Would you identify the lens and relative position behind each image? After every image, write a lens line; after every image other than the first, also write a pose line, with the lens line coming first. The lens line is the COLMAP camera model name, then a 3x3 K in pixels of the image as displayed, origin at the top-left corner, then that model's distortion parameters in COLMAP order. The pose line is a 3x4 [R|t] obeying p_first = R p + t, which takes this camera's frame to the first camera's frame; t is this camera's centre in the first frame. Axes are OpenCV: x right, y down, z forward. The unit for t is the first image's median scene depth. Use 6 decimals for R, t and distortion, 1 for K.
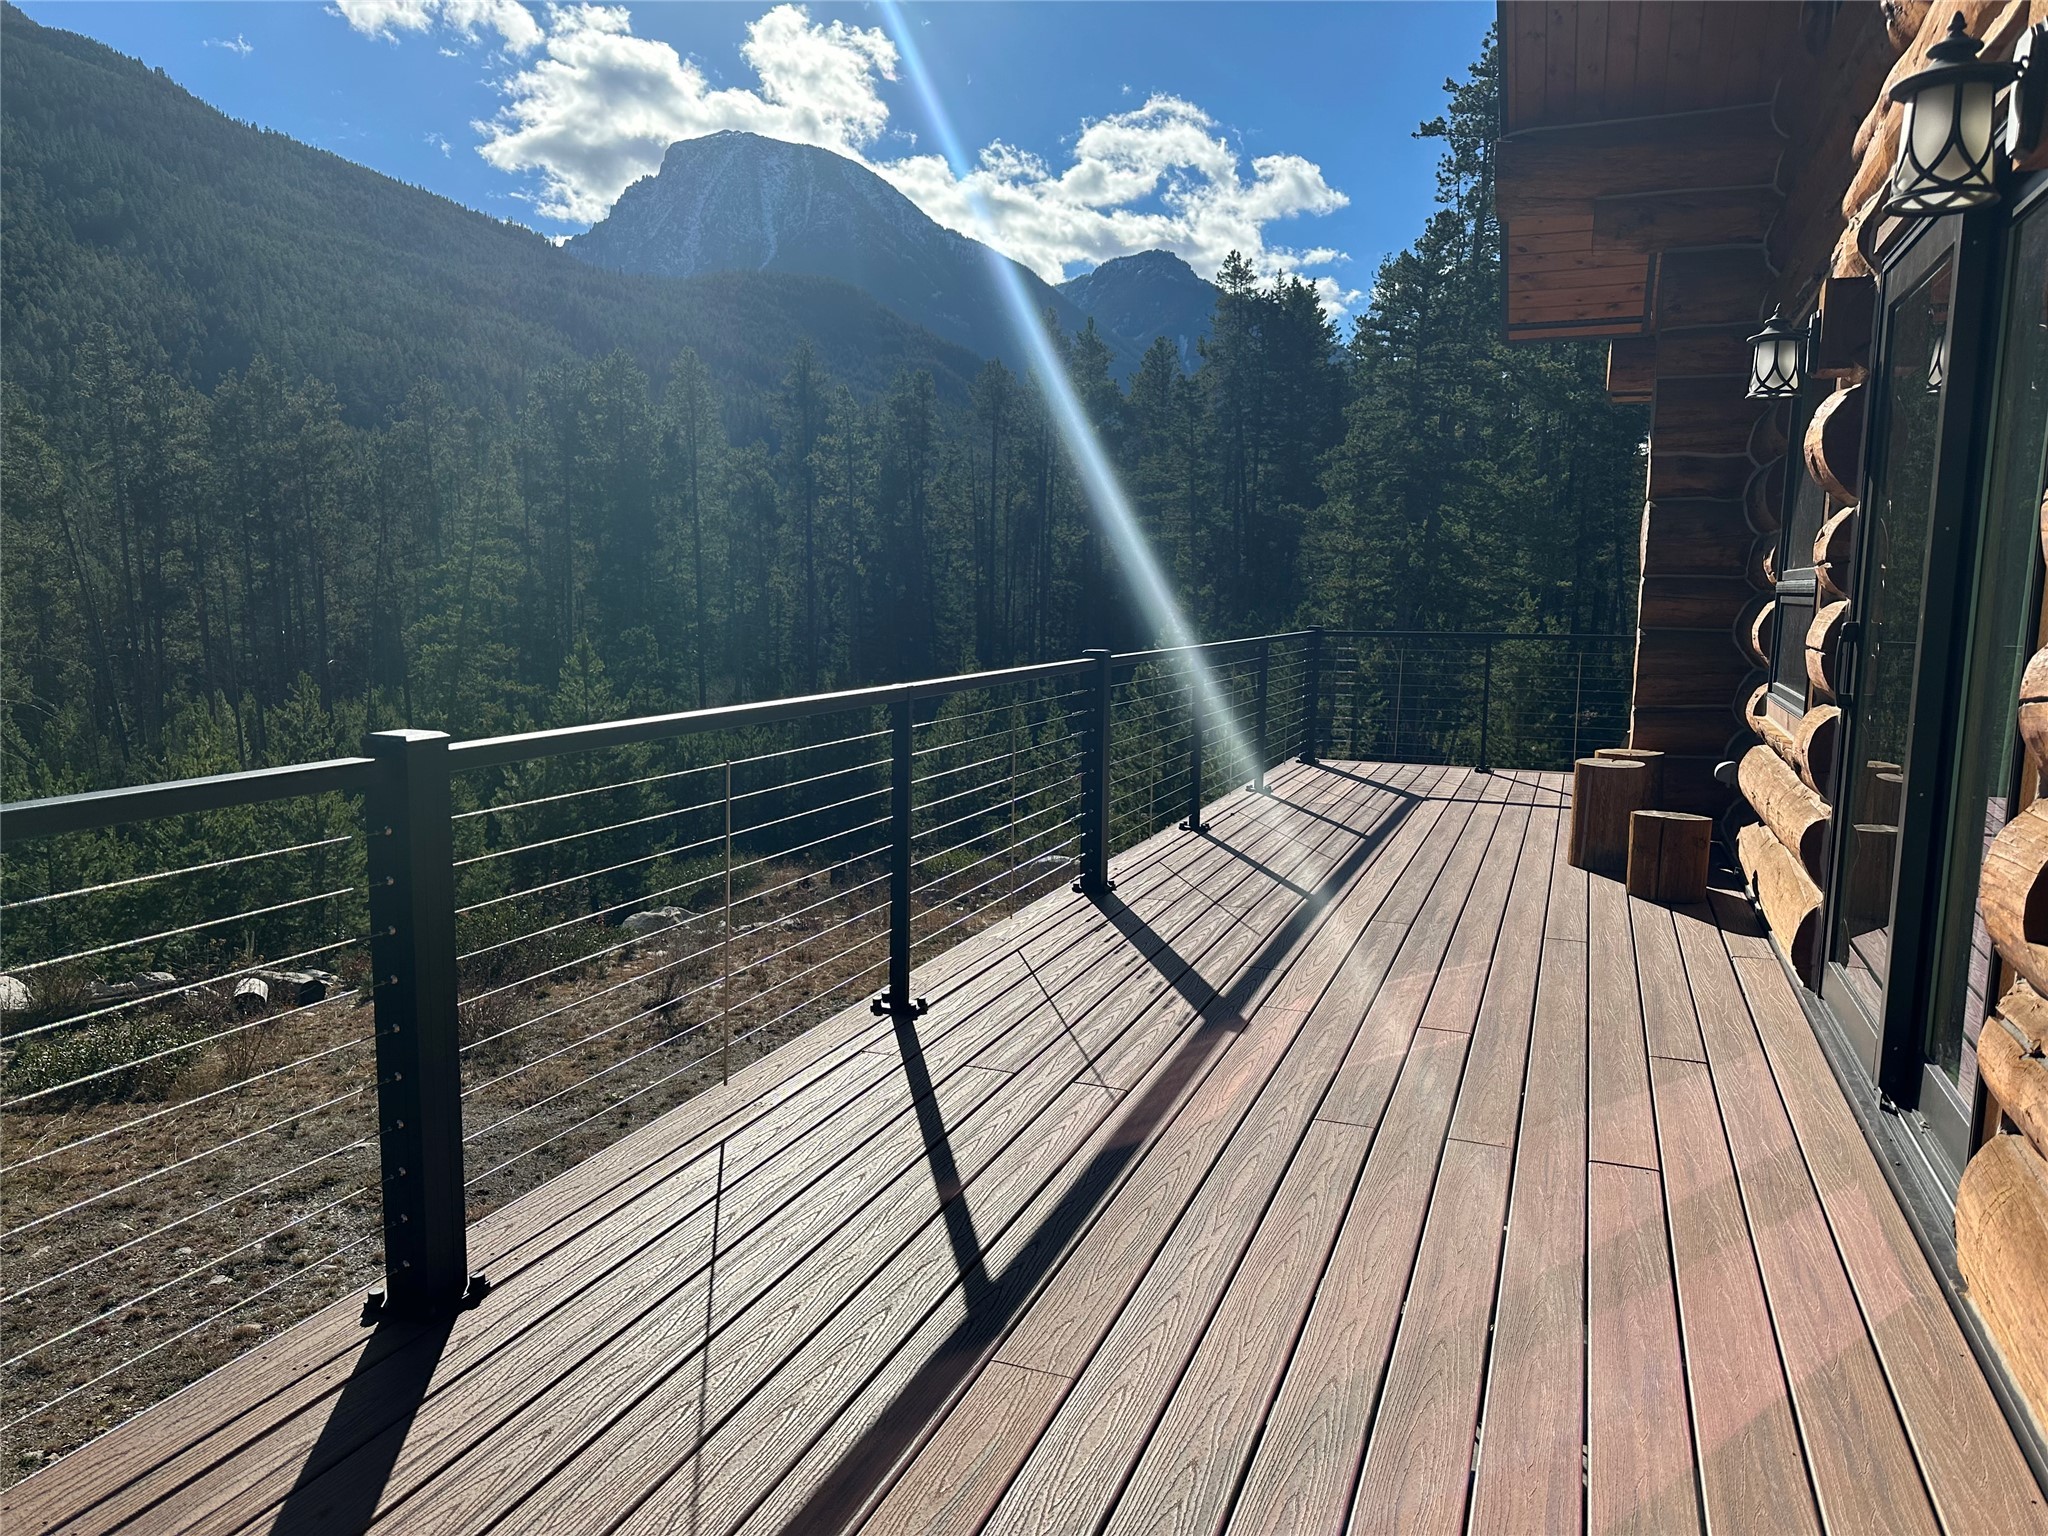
lens RADIAL K [[1414.2, 0, 1022.5], [0, 1414.2, 773.2], [0, 0, 1]] dist [0.063109, -0.075862]
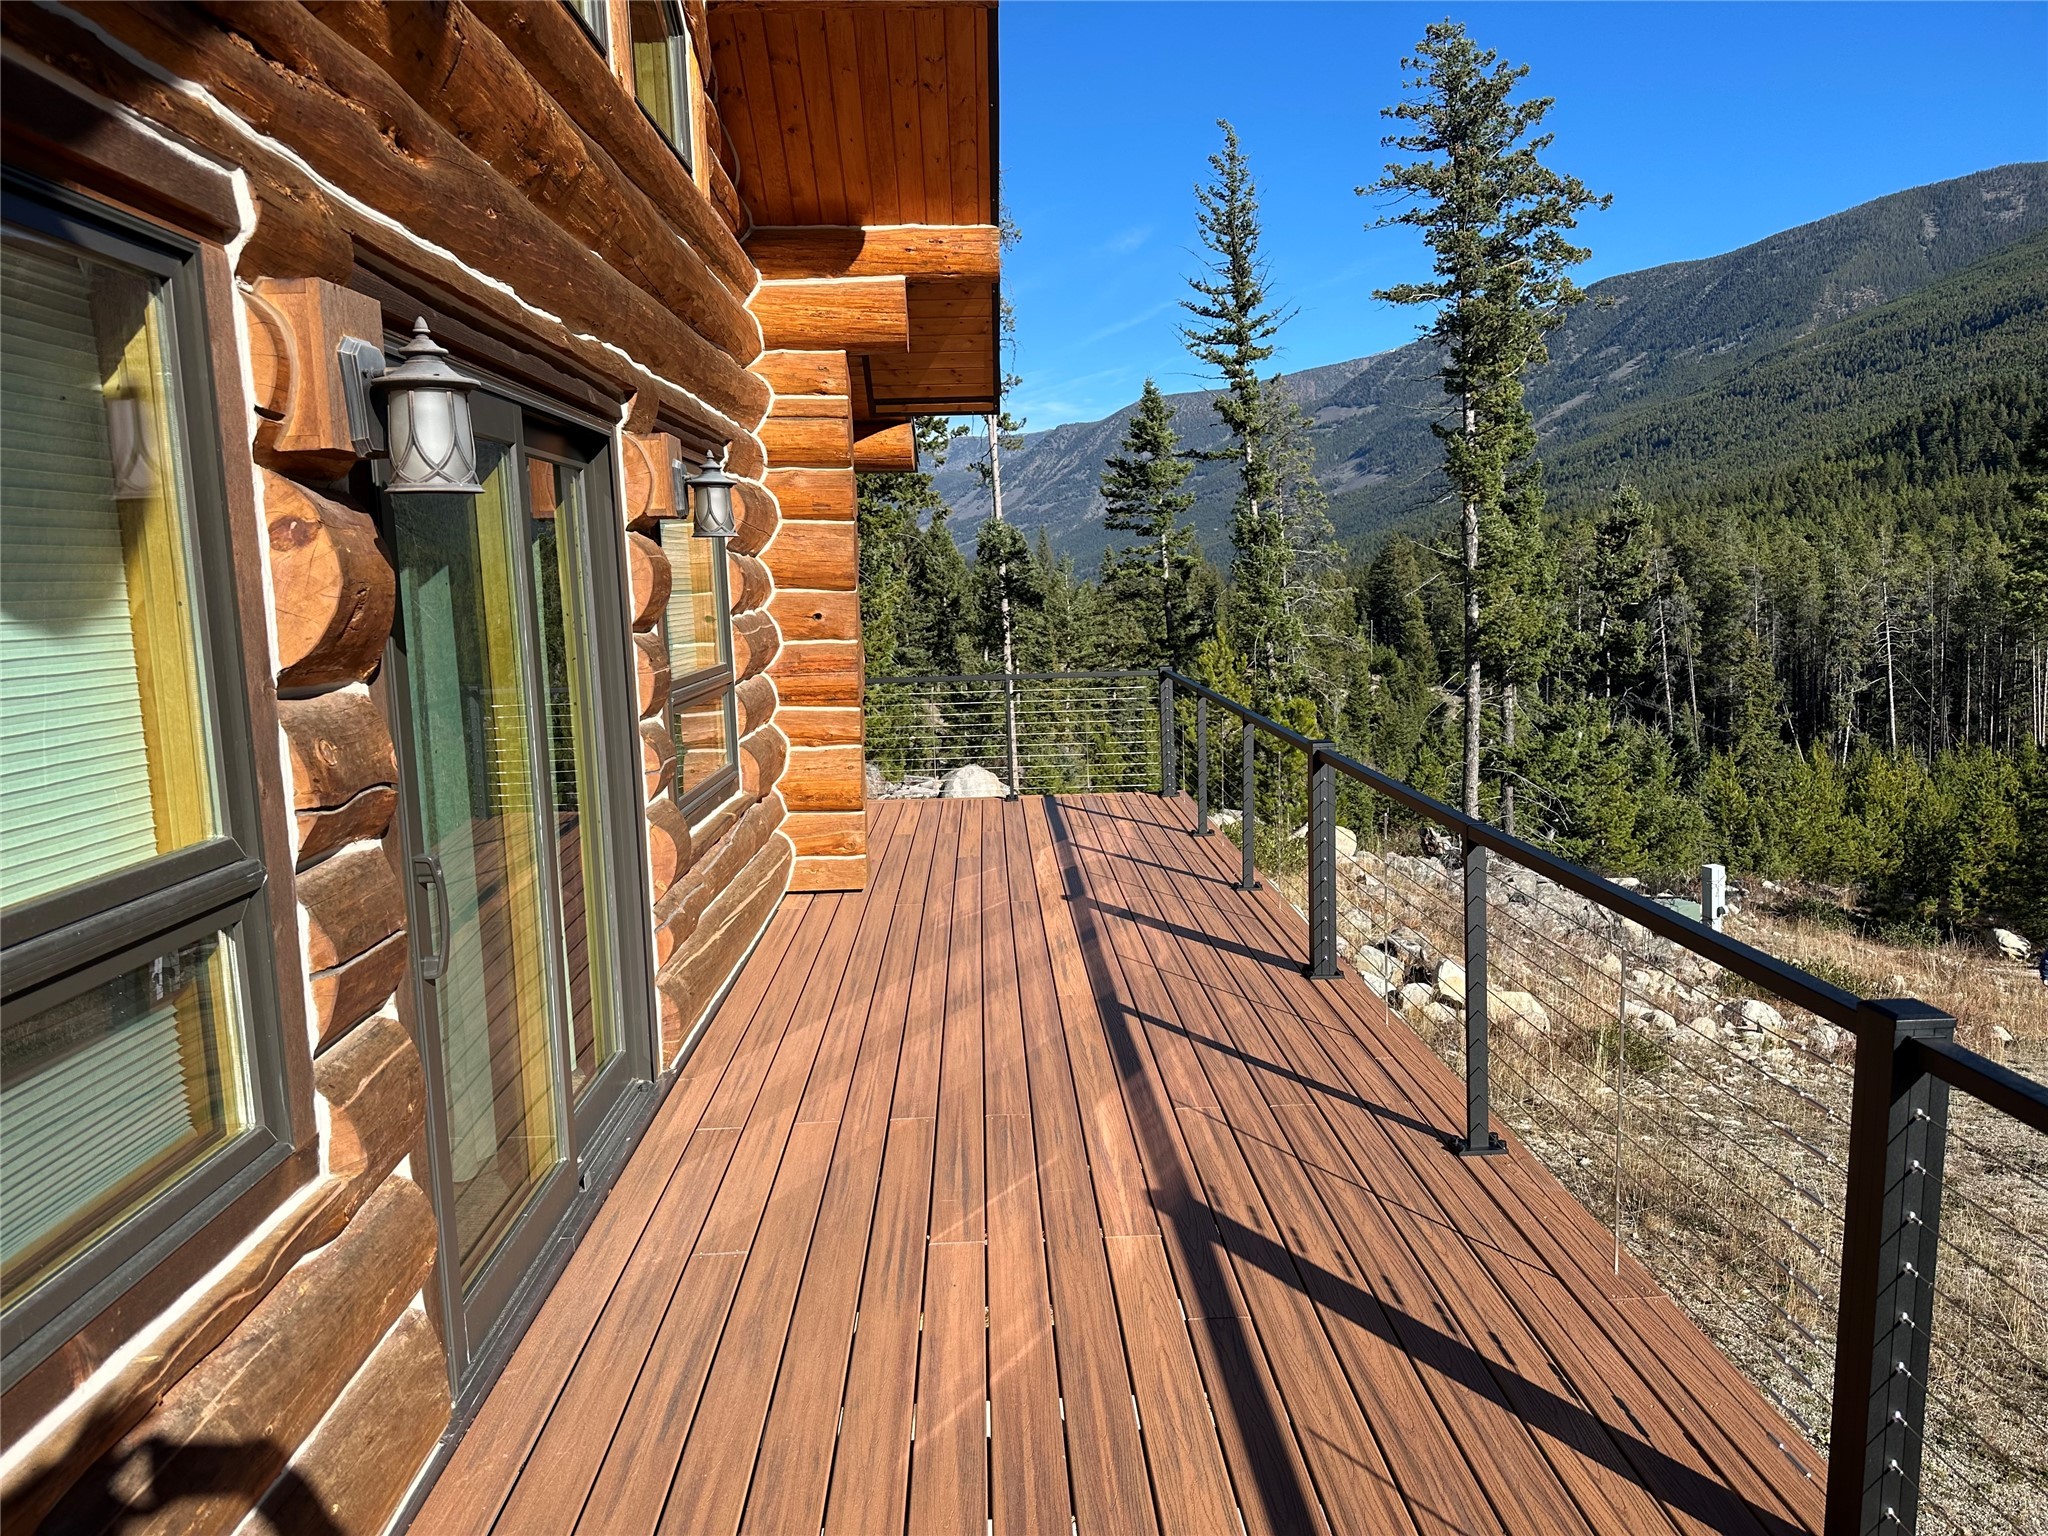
lens RADIAL K [[1414.2, 0, 1017.9], [0, 1414.2, 775.9], [0, 0, 1]] dist [0.063109, -0.075862]
pose [[-0.921119, 0.062808, -0.384180, 0.731004], [-0.038798, 0.967172, 0.251143, -0.411348], [0.387343, 0.246239, -0.888444, 2.172366]]
